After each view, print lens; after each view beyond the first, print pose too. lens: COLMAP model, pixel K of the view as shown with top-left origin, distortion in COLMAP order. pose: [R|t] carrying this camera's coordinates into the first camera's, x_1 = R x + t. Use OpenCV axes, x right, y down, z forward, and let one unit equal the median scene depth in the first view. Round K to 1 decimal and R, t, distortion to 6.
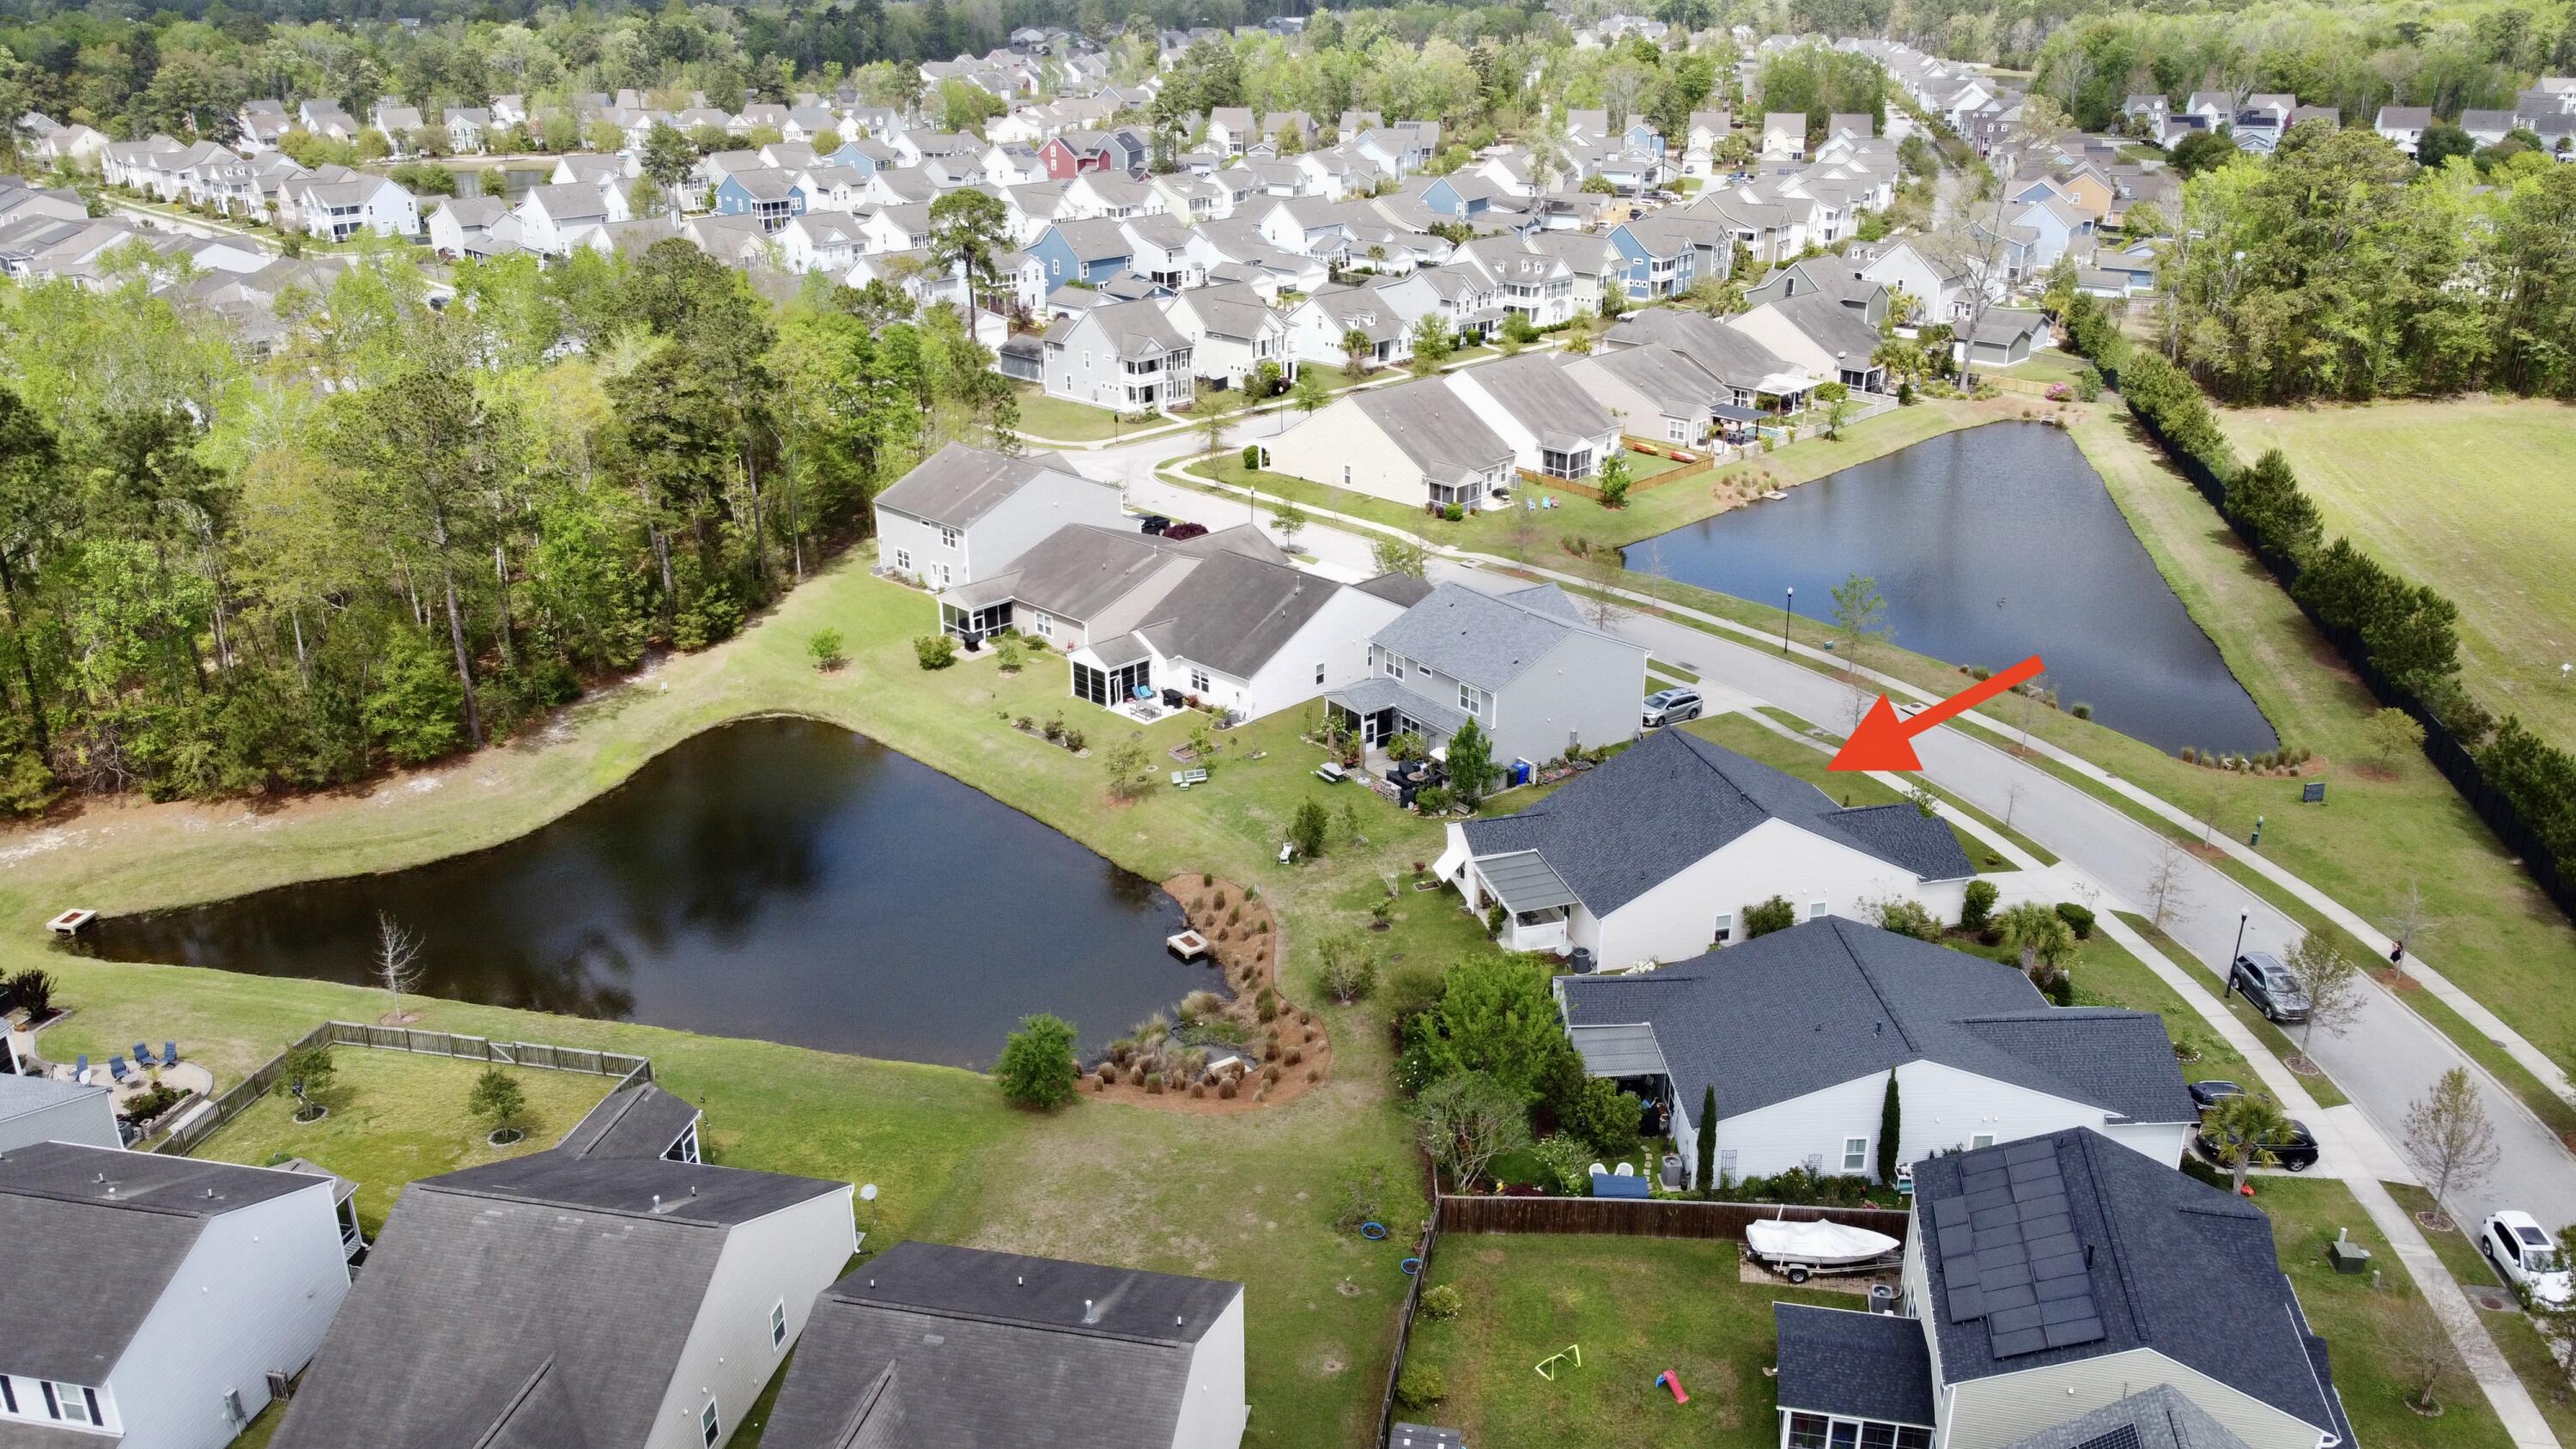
lens RADIAL K [[1952.4, 0, 1287.8], [0, 1952.4, 720.9], [0, 0, 1]] dist [0.005260, -0.009312]
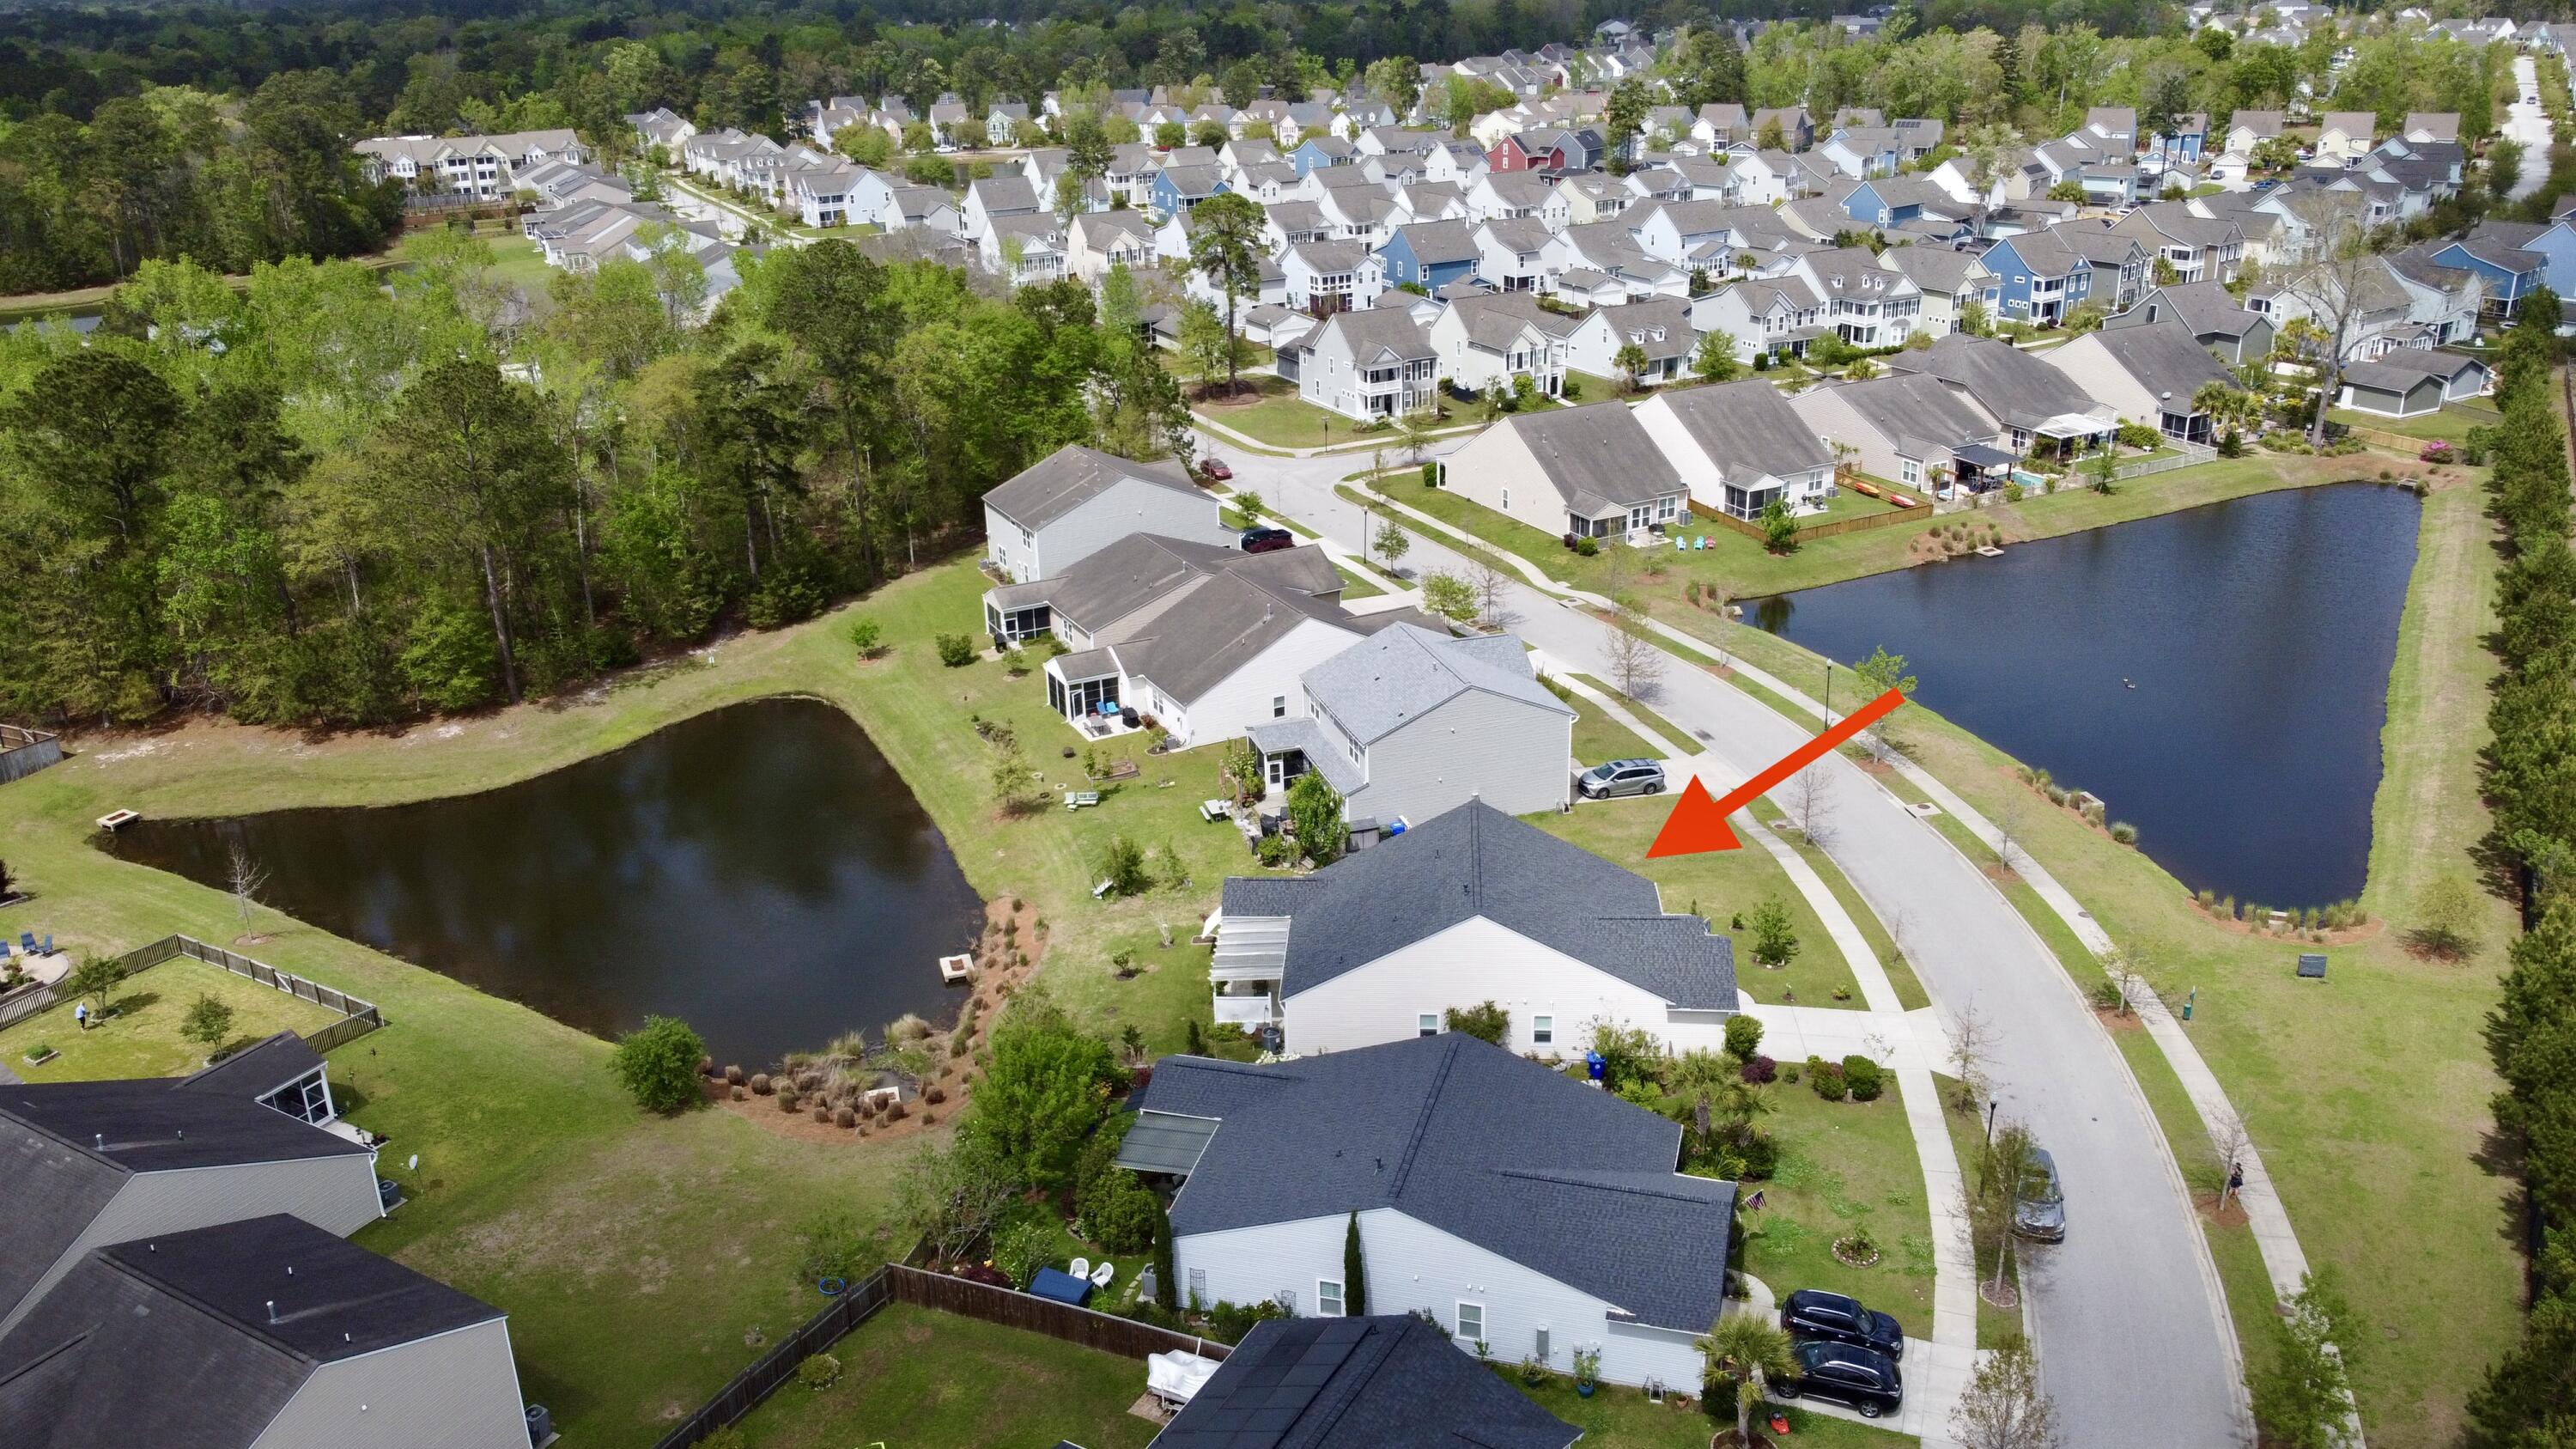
lens RADIAL K [[1952.4, 0, 1286.7], [0, 1952.4, 727.5], [0, 0, 1]] dist [0.005260, -0.009312]
pose [[0.948853, 0.096723, -0.300538, 0.288822], [-0.094469, 0.995283, 0.022060, -0.032931], [0.301254, 0.007460, 0.953515, 0.073443]]
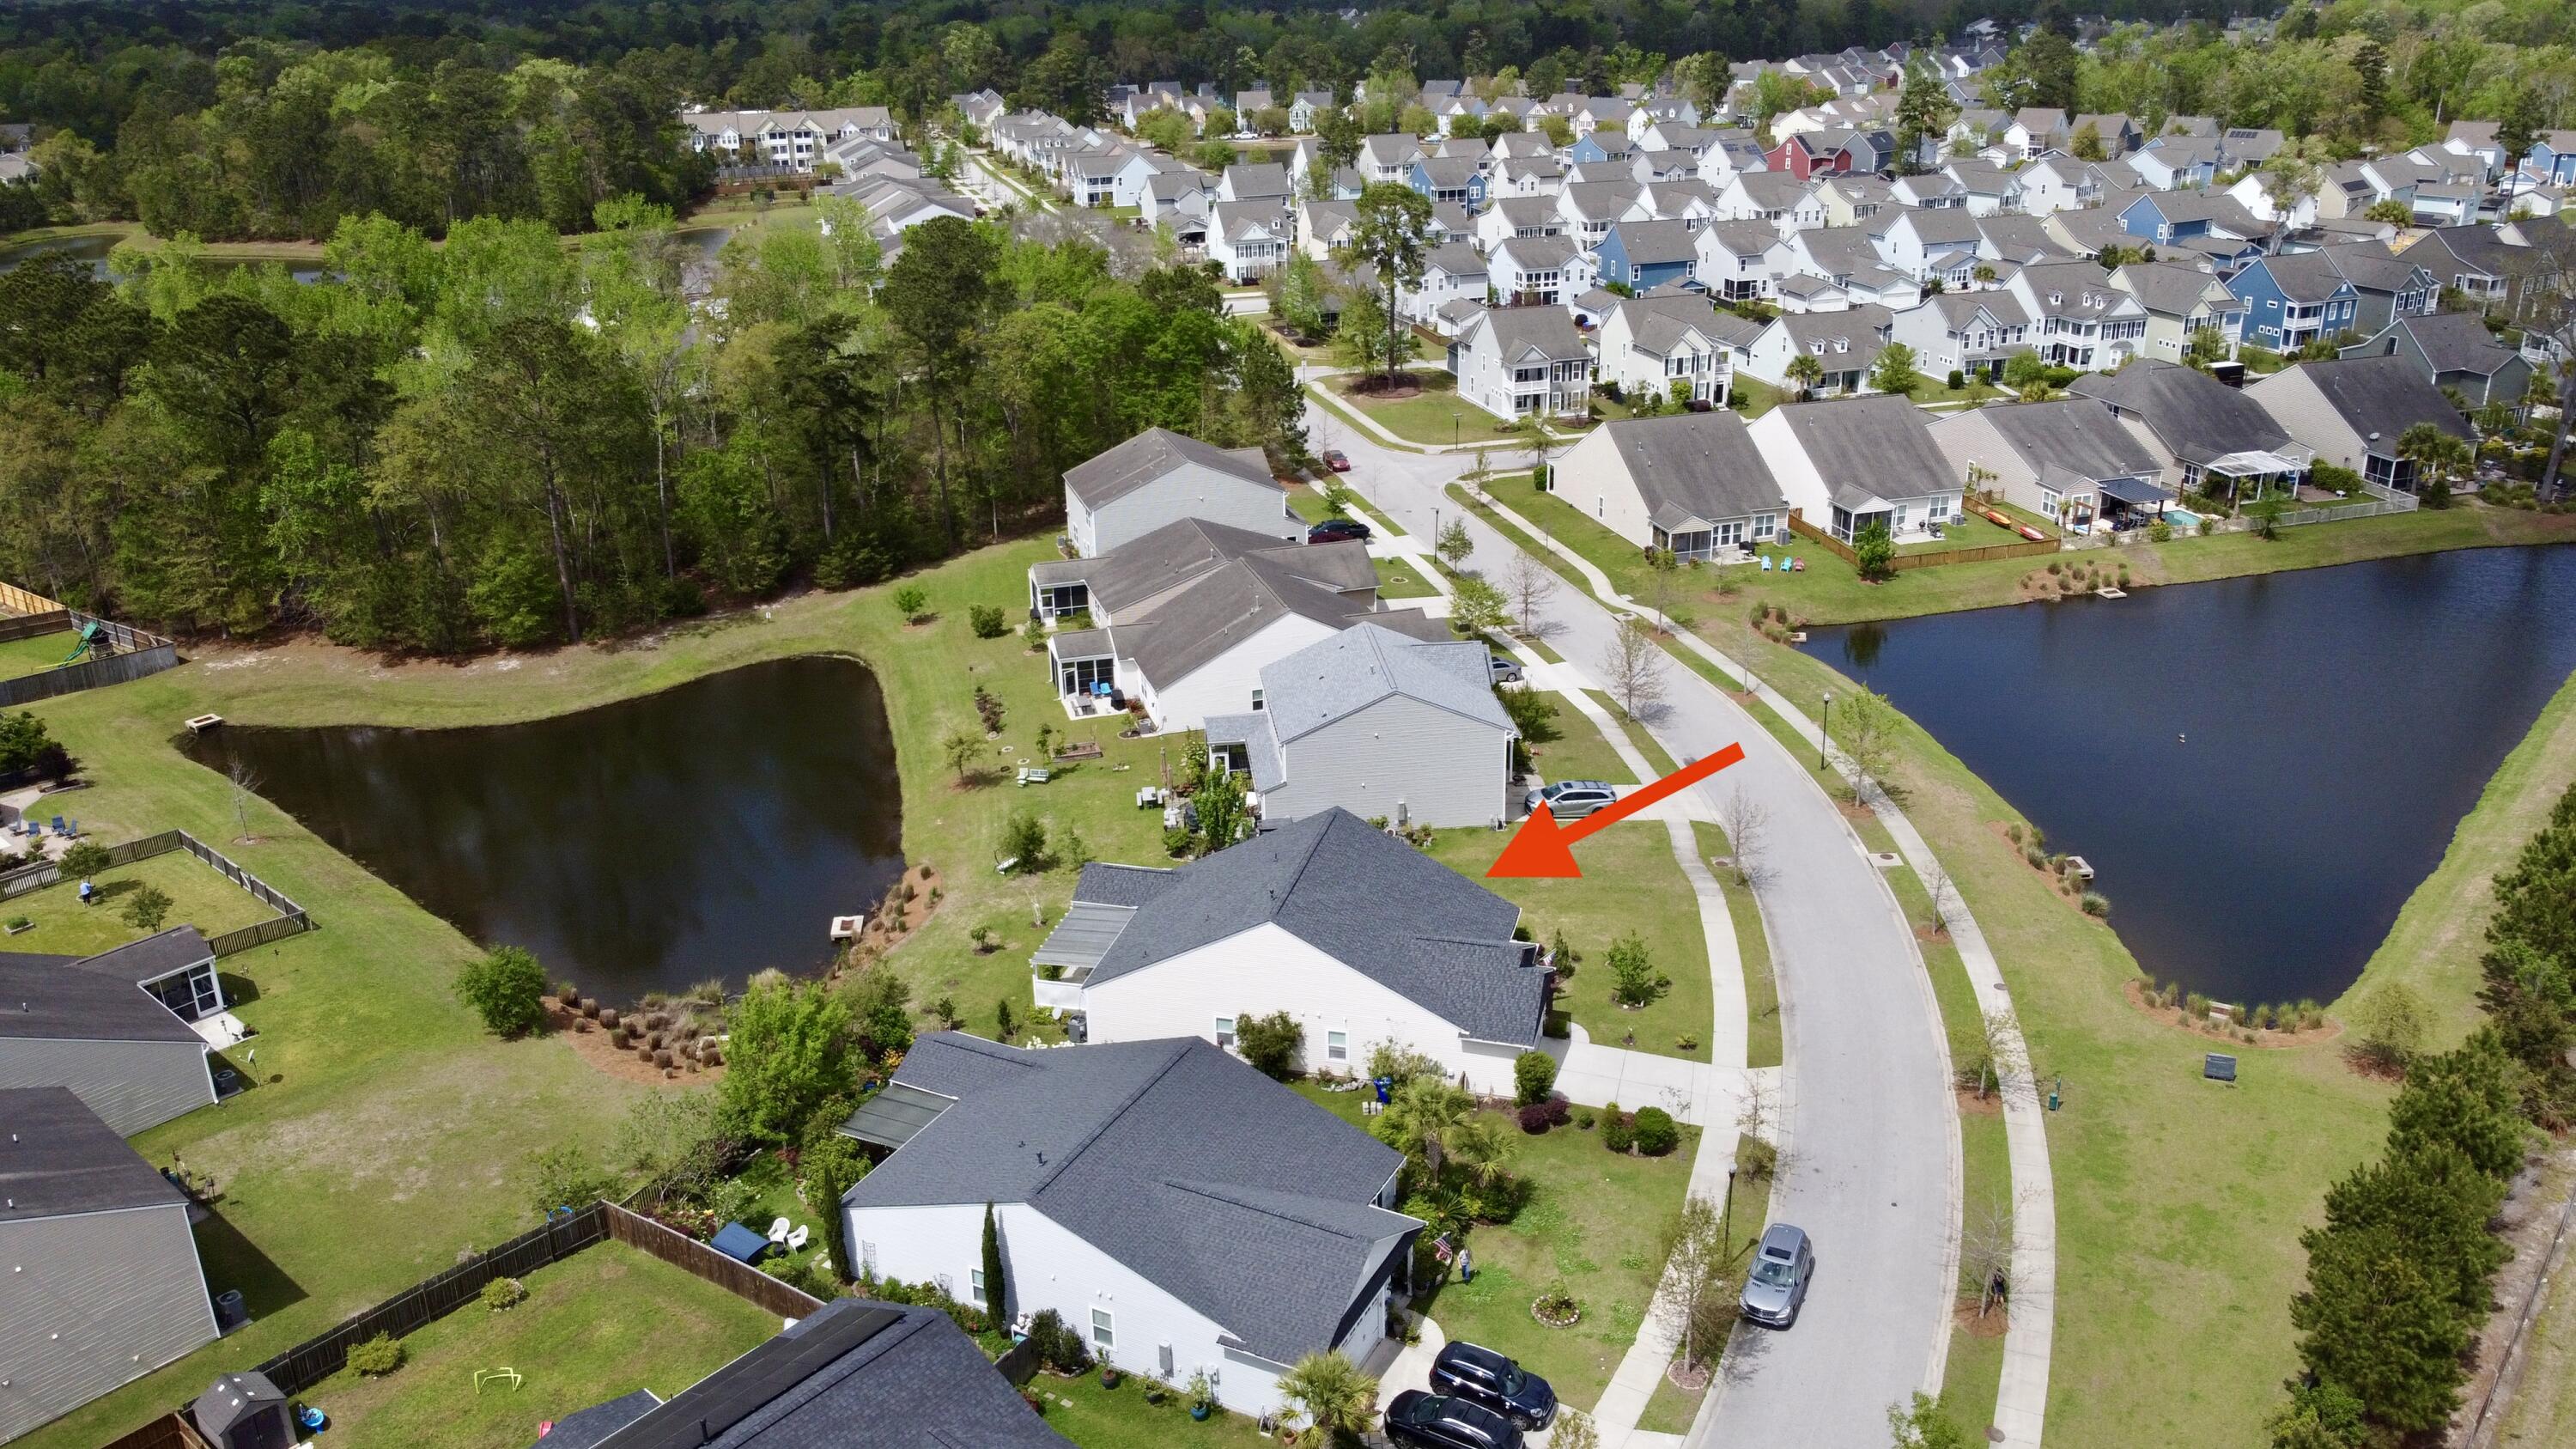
lens RADIAL K [[1952.4, 0, 1286.8], [0, 1952.4, 730.7], [0, 0, 1]] dist [0.005260, -0.009312]
pose [[0.872230, 0.169851, -0.458656, 0.436349], [-0.165616, 0.984933, 0.049789, -0.054811], [0.460202, 0.032533, 0.887218, 0.145364]]
